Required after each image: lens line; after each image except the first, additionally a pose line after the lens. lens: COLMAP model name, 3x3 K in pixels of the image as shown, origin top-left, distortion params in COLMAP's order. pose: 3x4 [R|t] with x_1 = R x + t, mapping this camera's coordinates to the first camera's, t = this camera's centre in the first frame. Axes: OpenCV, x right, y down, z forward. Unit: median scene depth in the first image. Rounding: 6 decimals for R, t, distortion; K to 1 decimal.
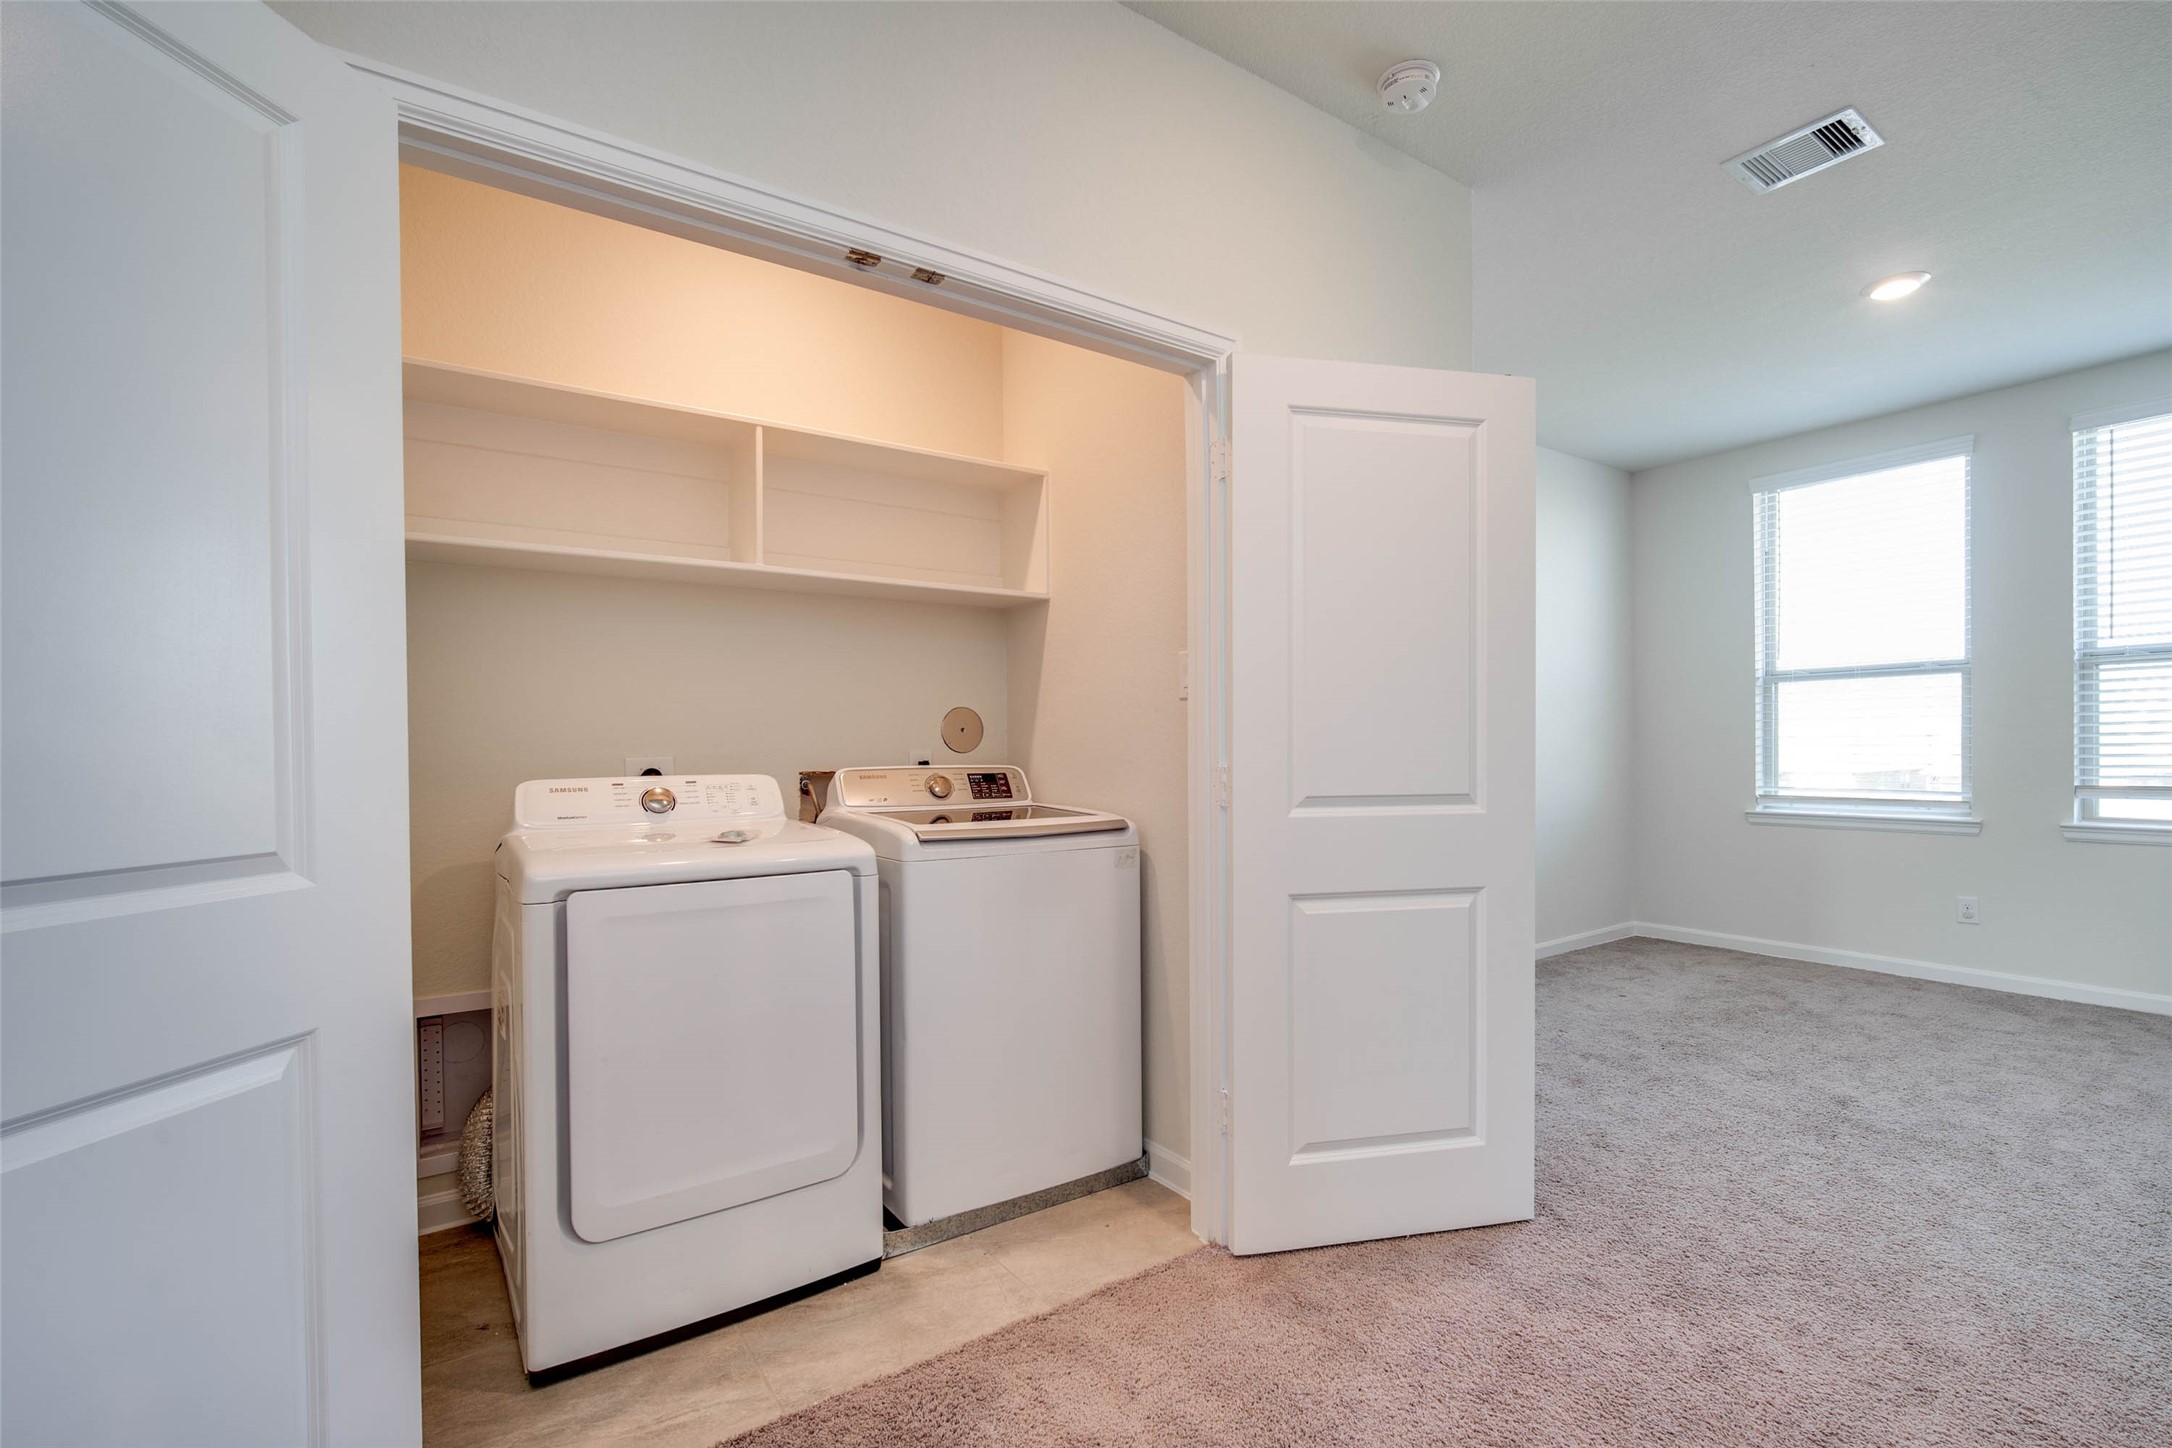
lens RADIAL K [[976.4, 0, 1100.5], [0, 976.4, 754.1], [0, 0, 1]] dist [0.000185, 0.000264]
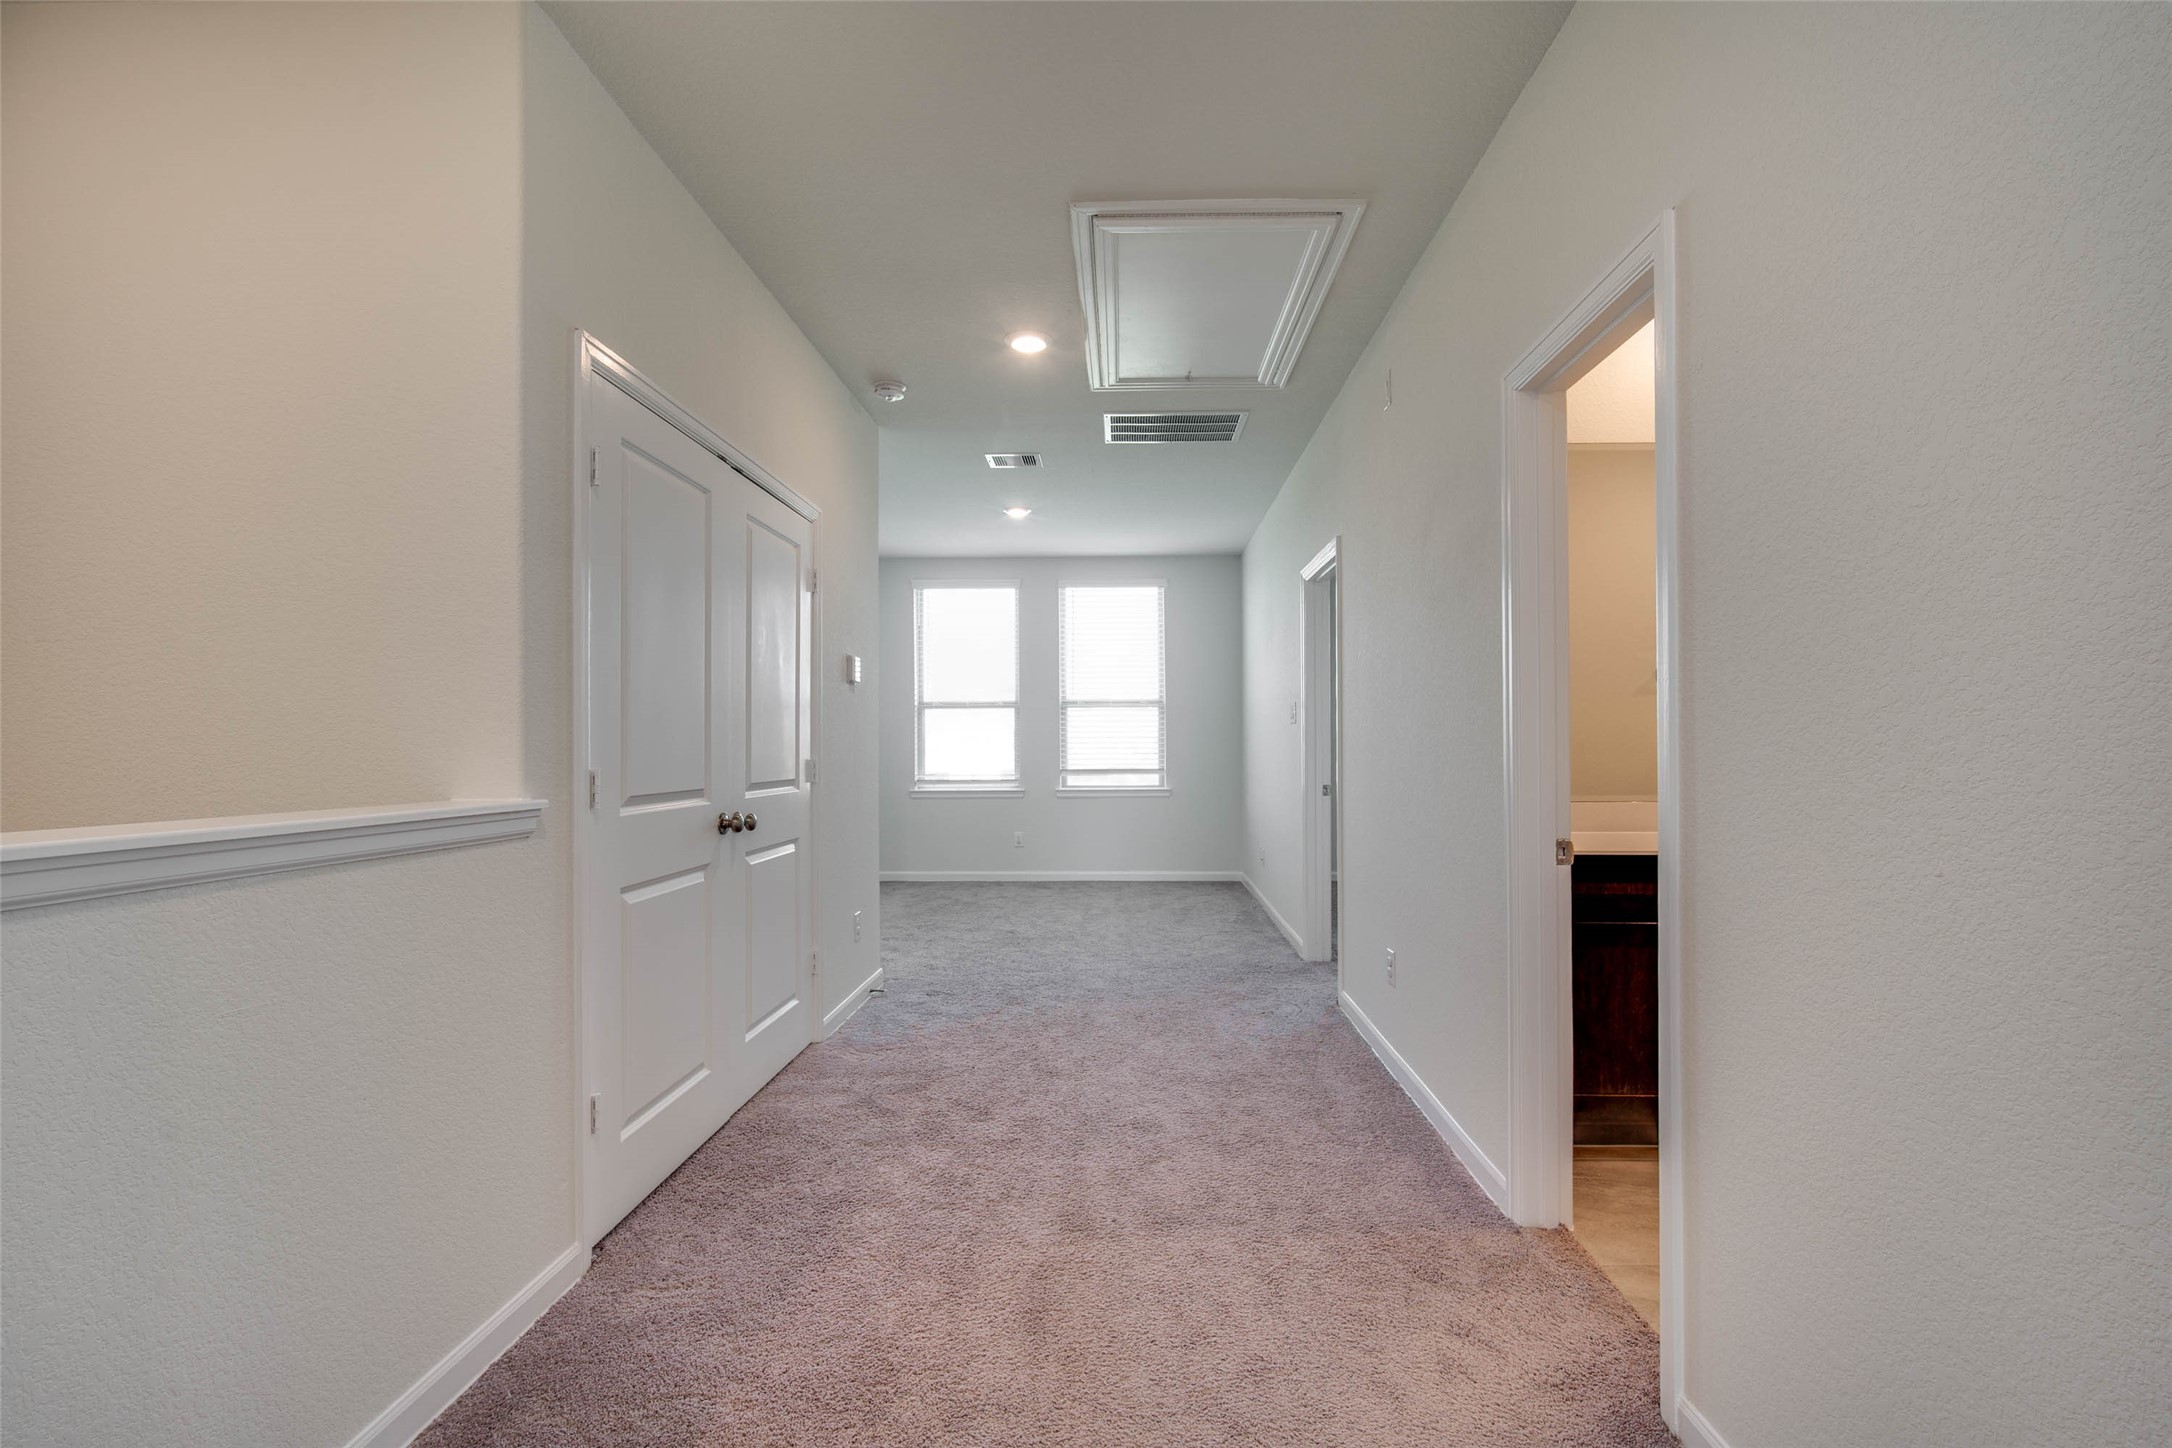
lens RADIAL K [[976.4, 0, 1095.5], [0, 976.4, 738.3], [0, 0, 1]] dist [0.000185, 0.000264]
pose [[0.605935, 0.008370, 0.795470, -0.494587], [0.008208, 0.999826, -0.016773, 0.003842], [-0.795472, 0.016692, 0.605760, -0.226772]]
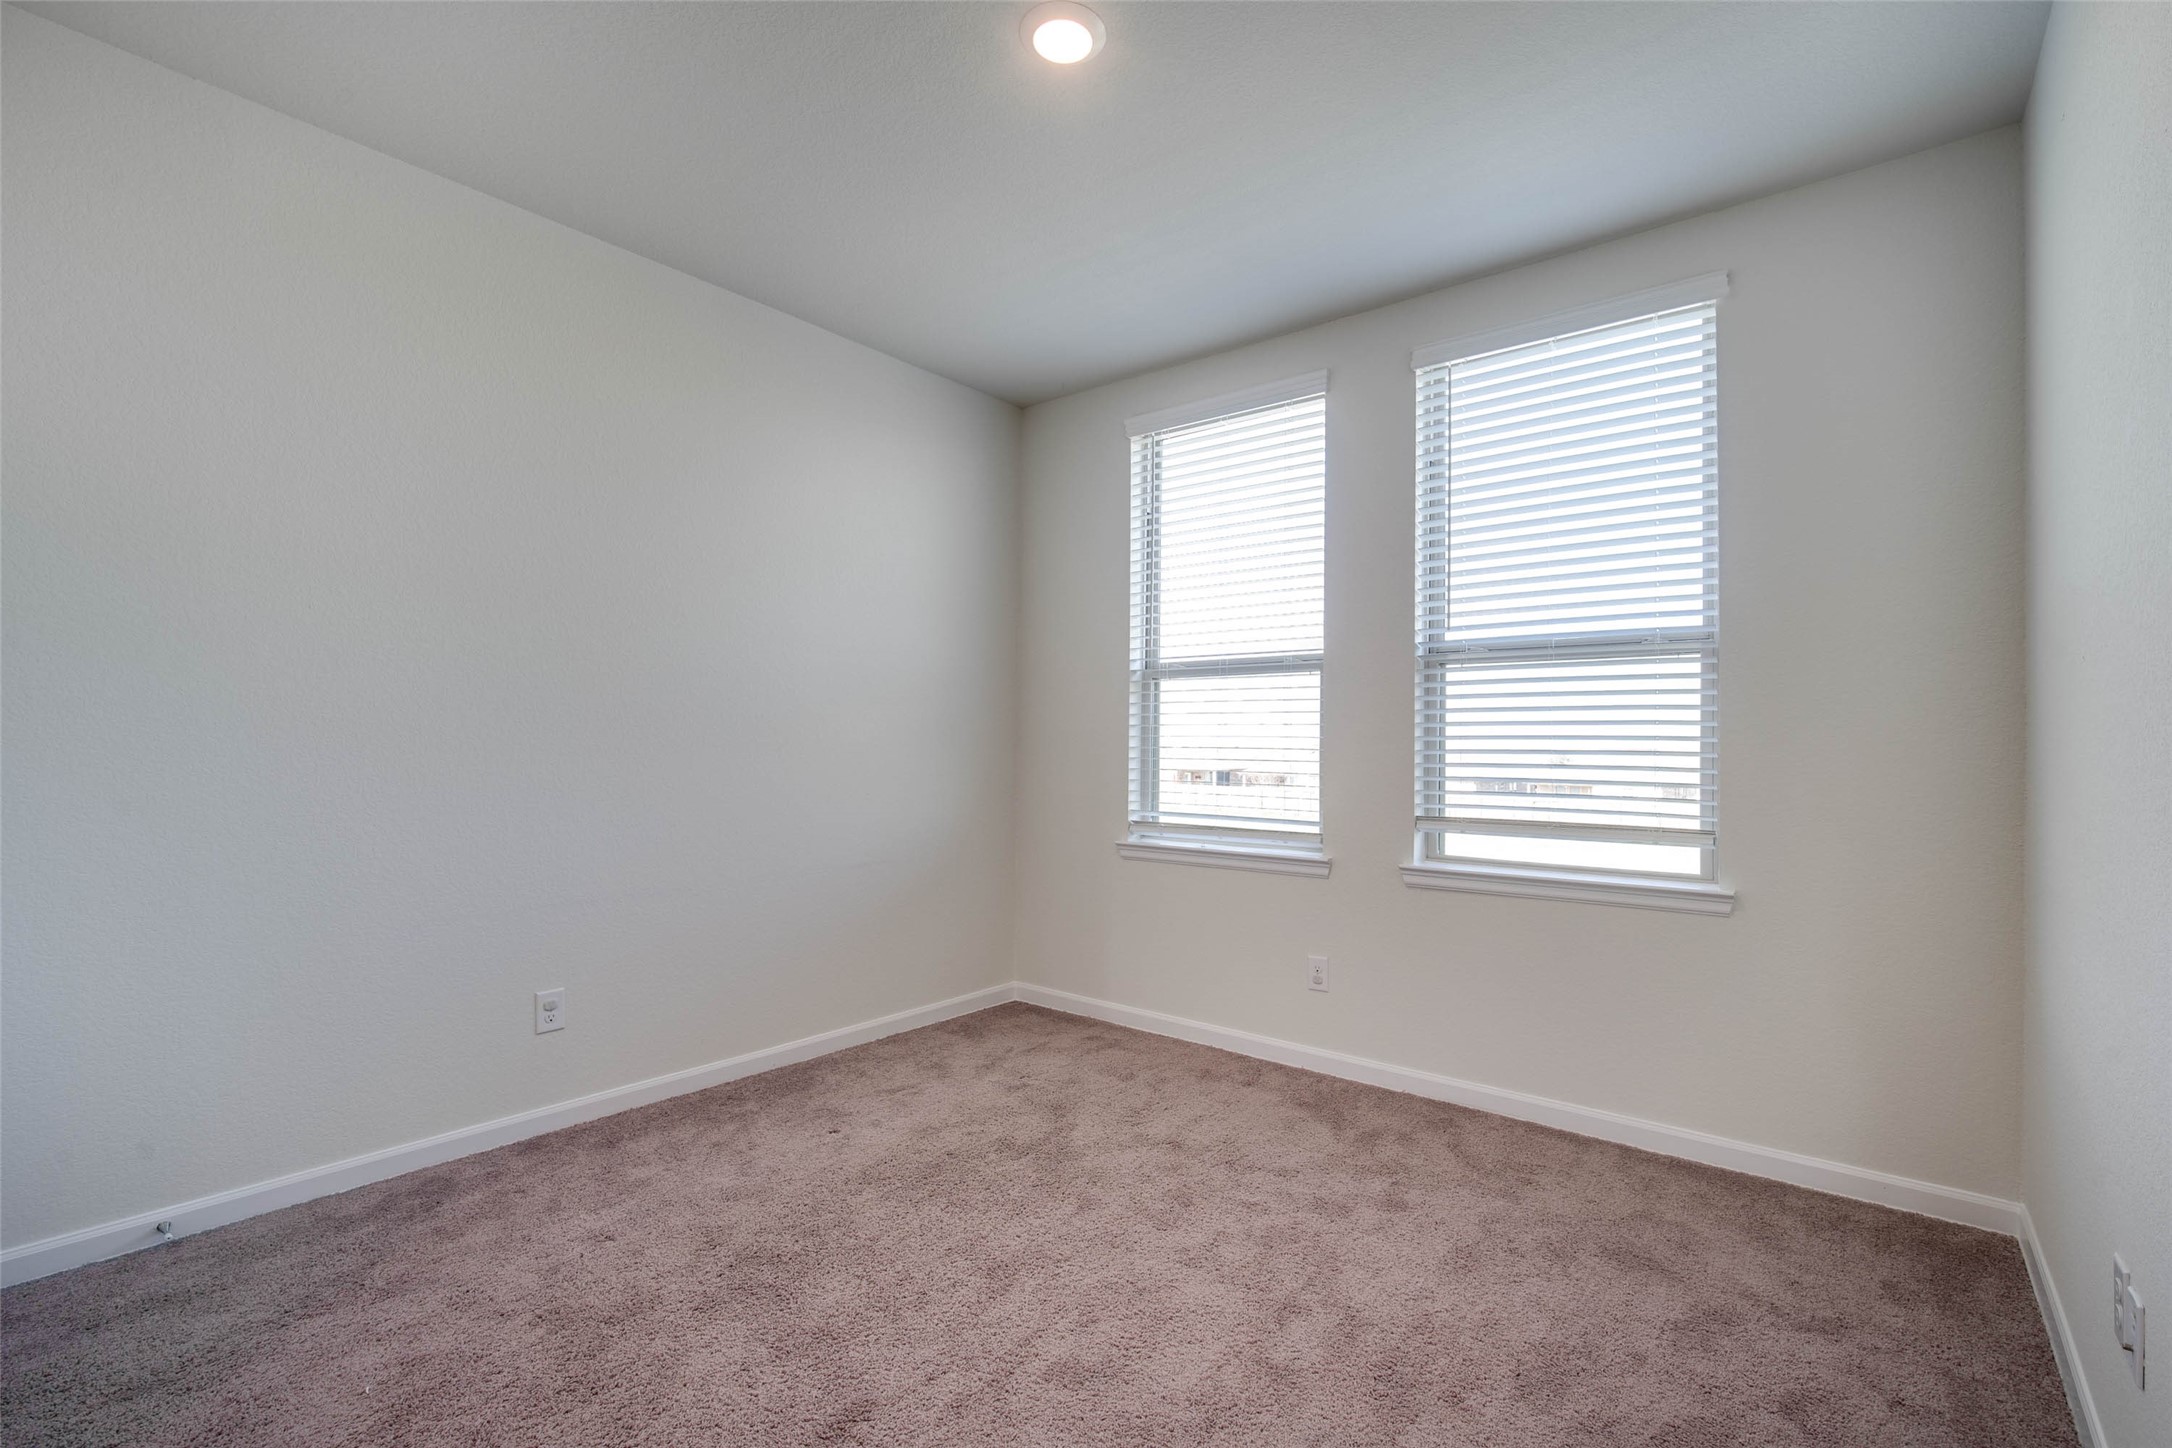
lens RADIAL K [[976.4, 0, 1108.0], [0, 976.4, 735.0], [0, 0, 1]] dist [0.000185, 0.000264]
pose [[0.960073, 0.022707, 0.278825, 0.533050], [-0.016586, 0.999567, -0.024295, -0.009455], [-0.279256, 0.018700, 0.960034, 0.311700]]
